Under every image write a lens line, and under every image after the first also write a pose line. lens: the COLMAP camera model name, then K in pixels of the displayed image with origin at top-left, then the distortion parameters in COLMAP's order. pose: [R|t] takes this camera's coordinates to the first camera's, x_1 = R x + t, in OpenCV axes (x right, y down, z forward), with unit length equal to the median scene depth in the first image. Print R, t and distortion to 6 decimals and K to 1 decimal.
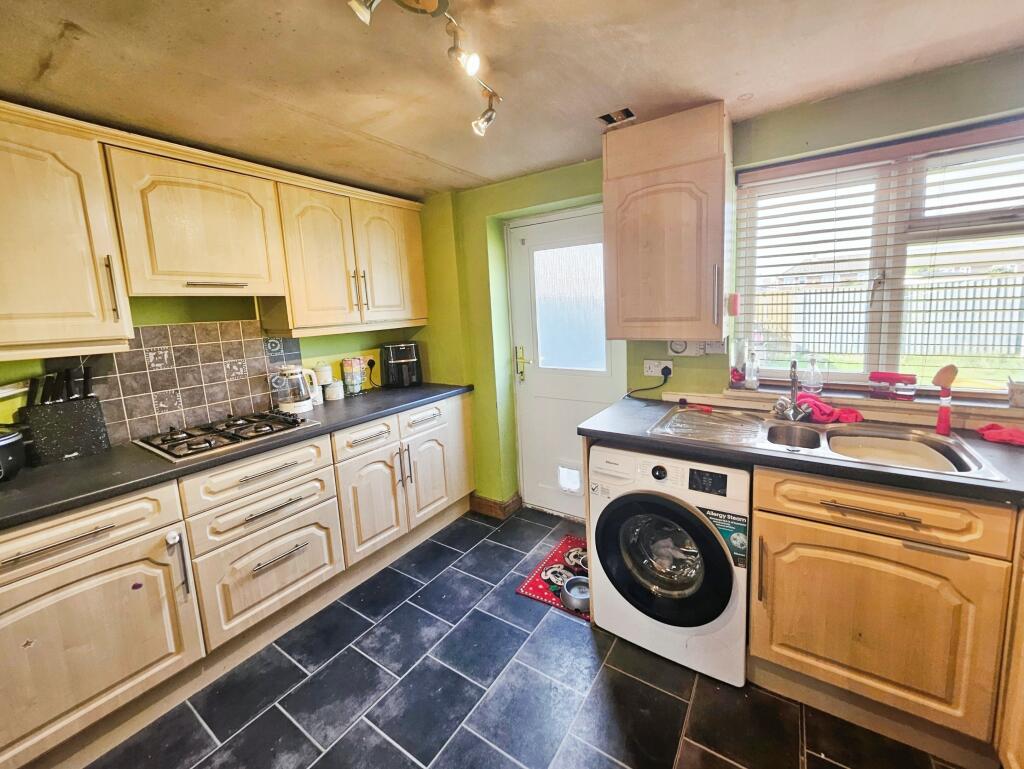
lens RADIAL K [[413.3, 0, 519.6], [0, 413.3, 388.7], [0, 0, 1]] dist [0.002644, 0.000146]
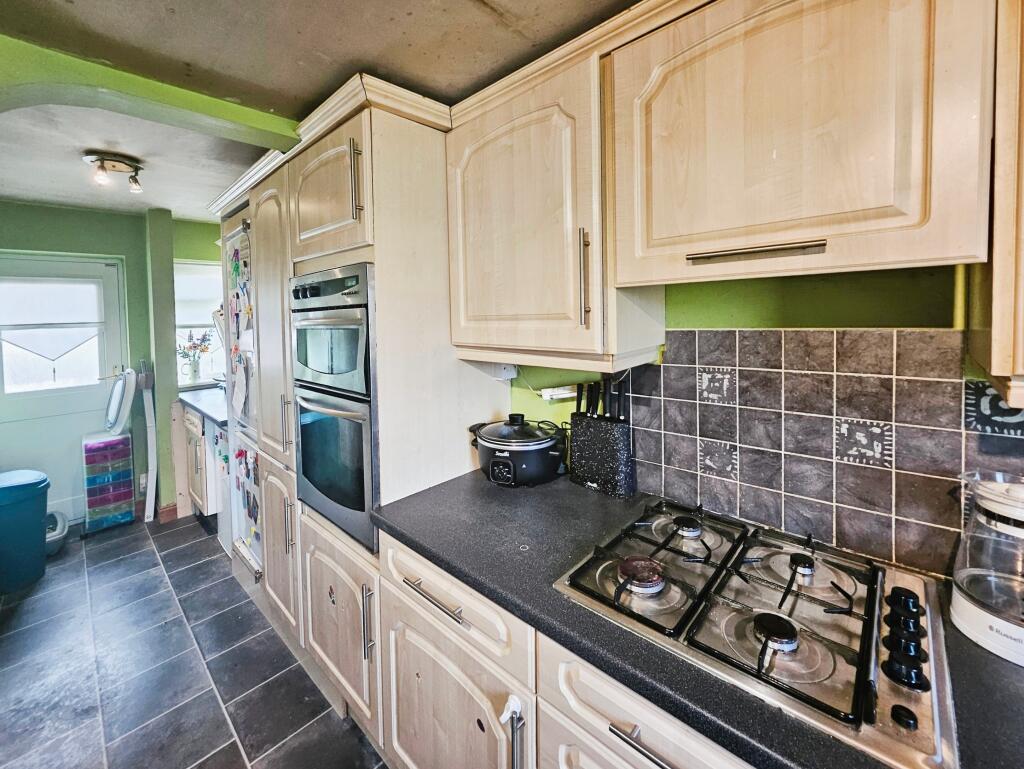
lens RADIAL K [[413.3, 0, 512.0], [0, 413.3, 325.9], [0, 0, 1]] dist [0.002644, 0.000146]
pose [[-0.167886, 0.079670, -0.982582, -0.333344], [-0.149591, 0.983128, 0.105274, -0.229288], [0.974390, 0.164660, -0.153135, 1.045860]]
